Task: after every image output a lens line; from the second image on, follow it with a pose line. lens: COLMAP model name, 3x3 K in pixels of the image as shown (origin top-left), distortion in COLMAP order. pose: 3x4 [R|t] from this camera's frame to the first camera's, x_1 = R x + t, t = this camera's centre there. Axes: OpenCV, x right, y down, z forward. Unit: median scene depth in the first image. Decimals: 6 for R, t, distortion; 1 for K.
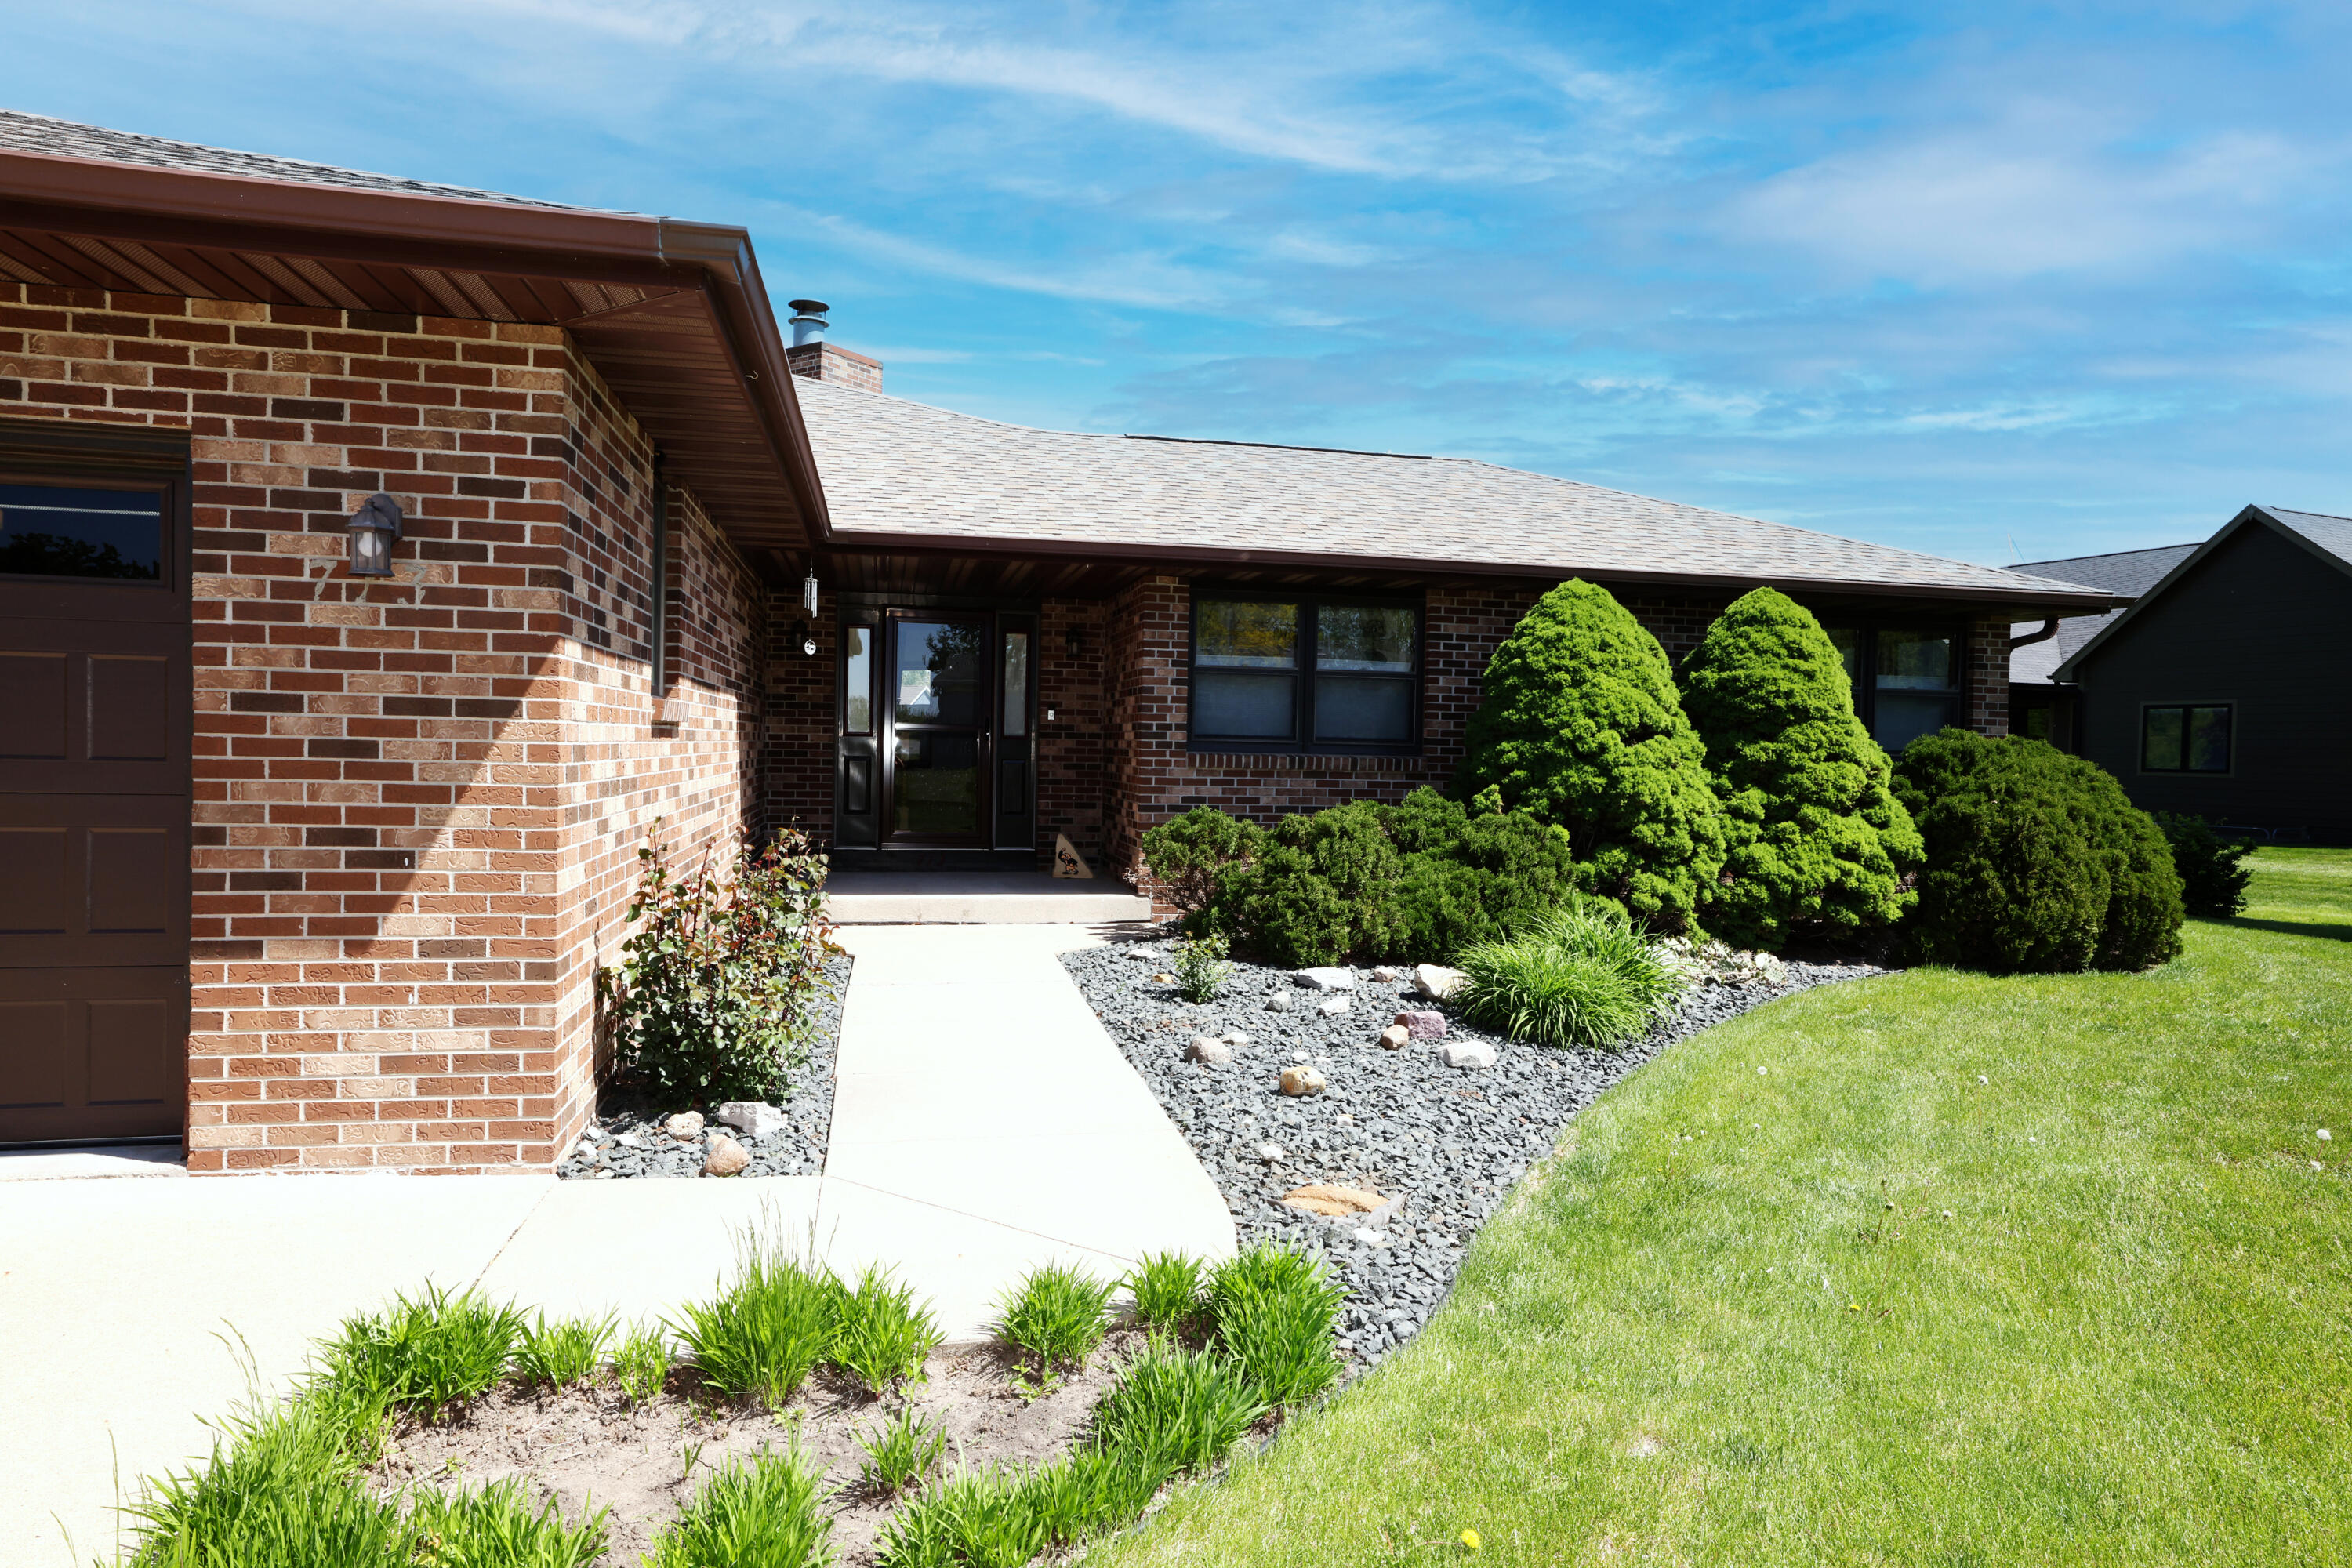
lens RADIAL K [[1351.7, 0, 1176.0], [0, 1351.7, 784.0], [0, 0, 1]] dist [-0.001031, 0.000618]
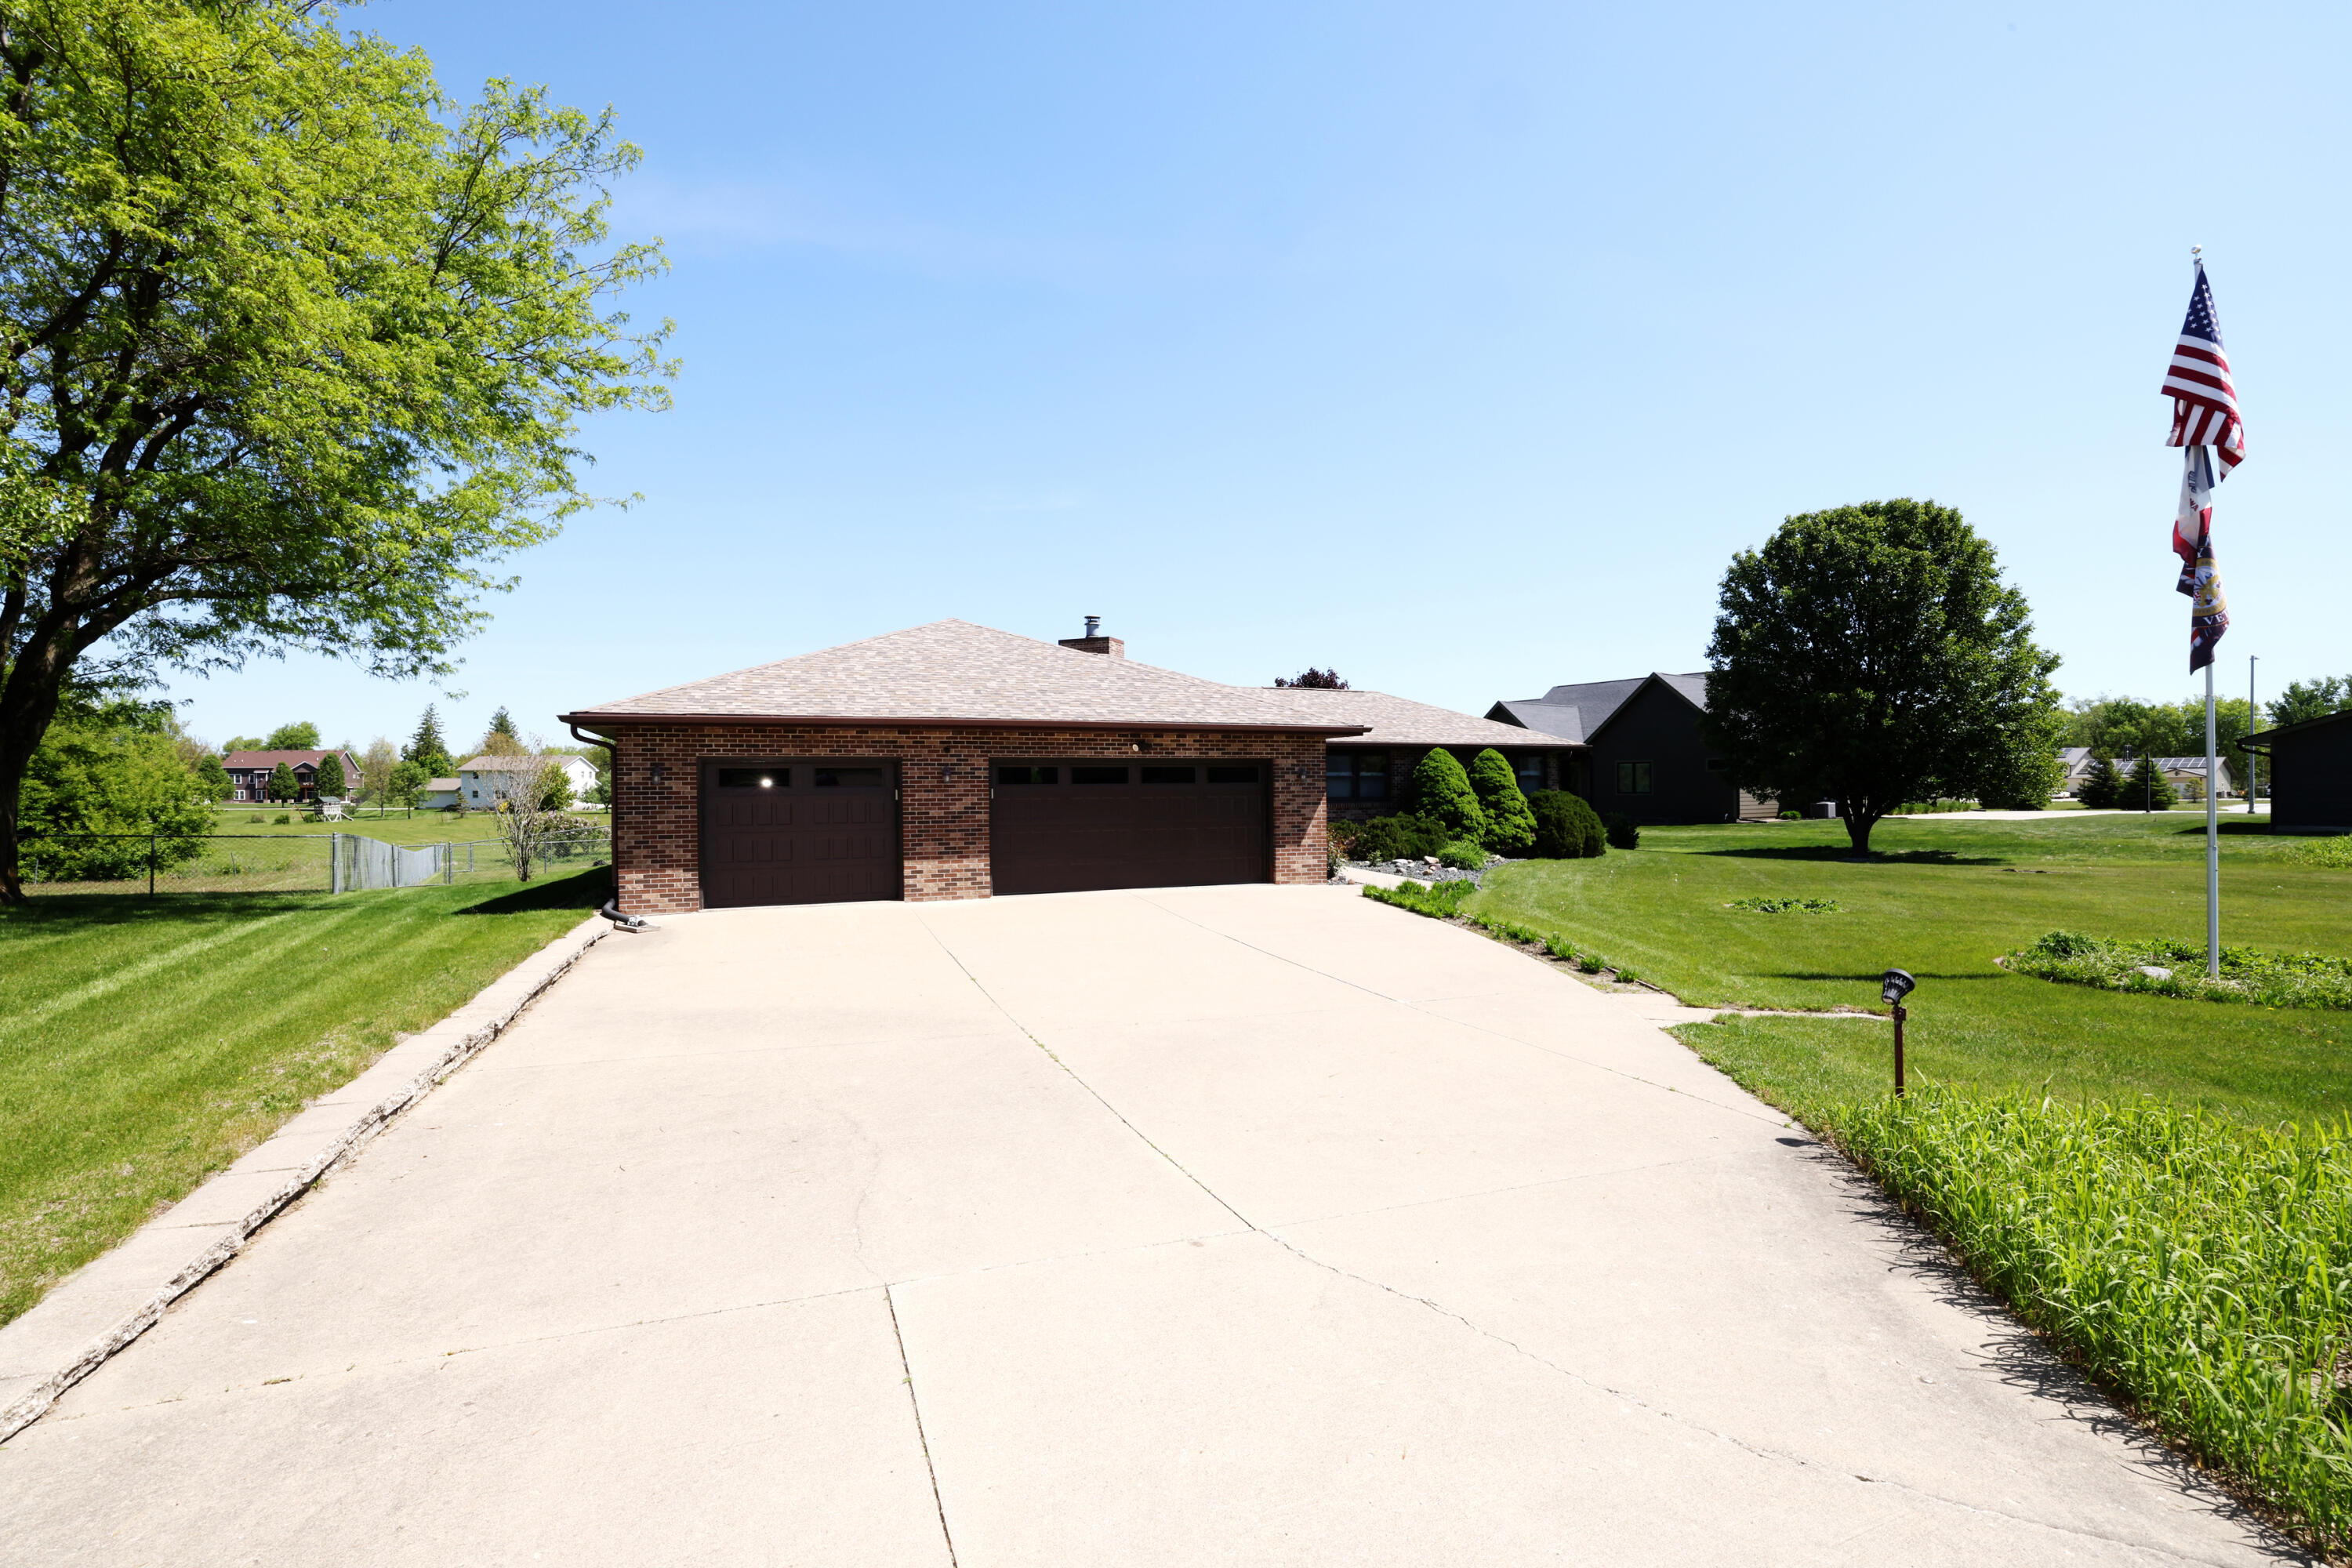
lens RADIAL K [[987.9, 0, 1176.0], [0, 987.9, 784.0], [0, 0, 1]] dist [-0.035558, 0.000271]
pose [[0.983770, -0.026420, 0.177477, -0.815962], [0.031226, 0.999216, -0.024337, -0.024602], [-0.176695, 0.029484, 0.983824, -1.342371]]
